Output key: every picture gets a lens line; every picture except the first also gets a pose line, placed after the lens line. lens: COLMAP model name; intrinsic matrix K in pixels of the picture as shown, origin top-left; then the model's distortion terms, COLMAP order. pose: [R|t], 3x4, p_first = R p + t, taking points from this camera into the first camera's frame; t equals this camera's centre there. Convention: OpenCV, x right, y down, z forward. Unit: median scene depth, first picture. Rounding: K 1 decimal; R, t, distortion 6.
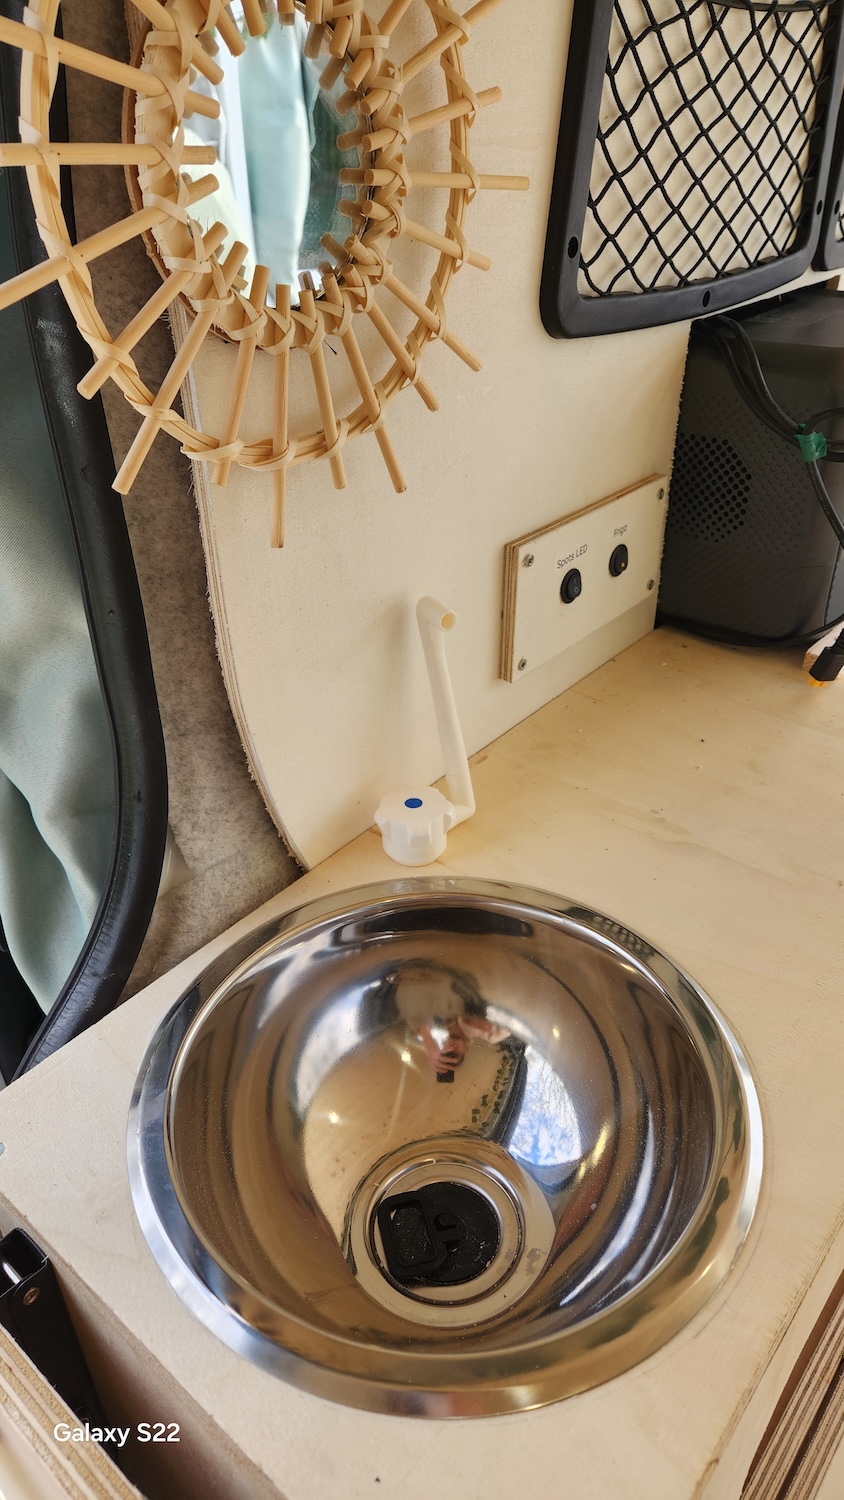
lens RADIAL K [[997.3, 0, 422.0], [0, 997.3, 750.0], [0, 0, 1]] dist [0.054871, -0.040159]
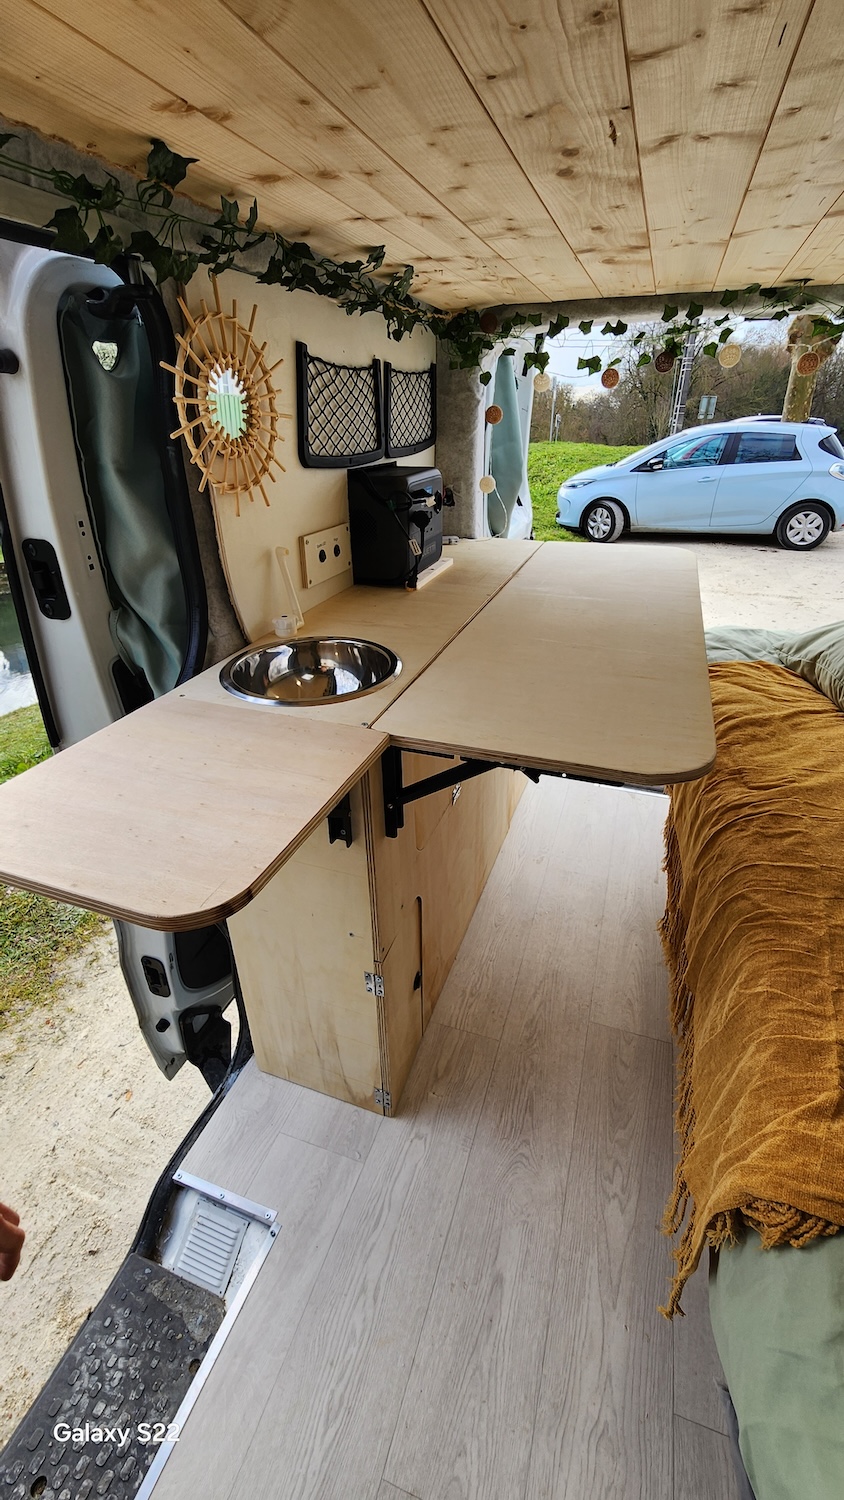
lens RADIAL K [[613.0, 0, 422.0], [0, 613.0, 750.0], [0, 0, 1]] dist [-0.000811, -0.000632]
pose [[0.937601, -0.157587, 0.309952, -0.308137], [0.177238, 0.983505, -0.036107, 0.710067], [-0.299150, 0.088789, 0.950066, -1.011469]]
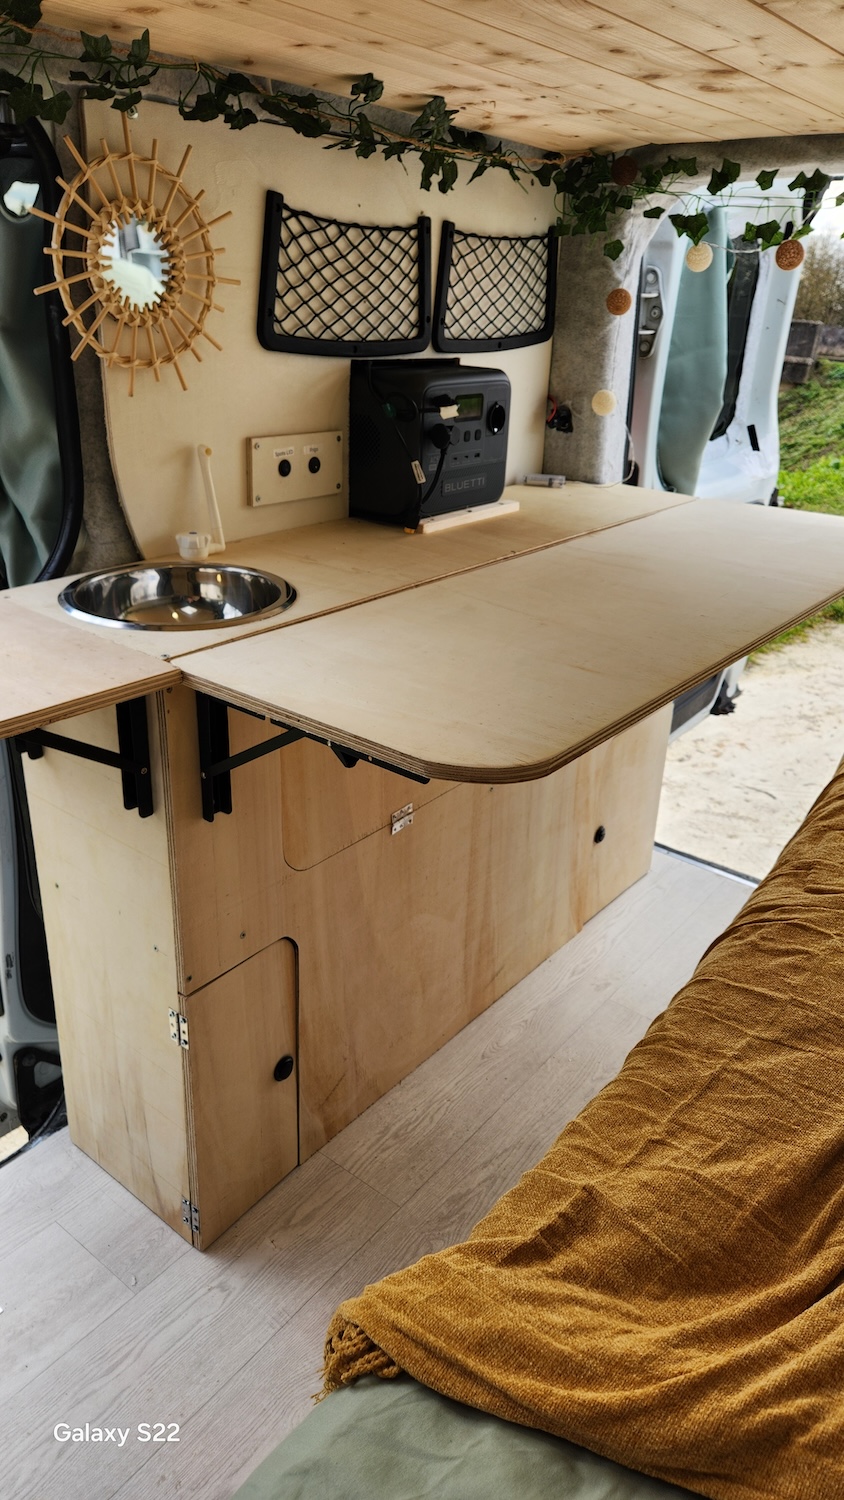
lens RADIAL K [[997.3, 0, 422.0], [0, 997.3, 750.0], [0, 0, 1]] dist [0.054871, -0.040159]
pose [[0.997848, 0.045333, 0.047383, 0.525114], [-0.038496, 0.989909, -0.136374, 1.022712], [-0.053087, 0.134257, 0.989524, -1.519795]]
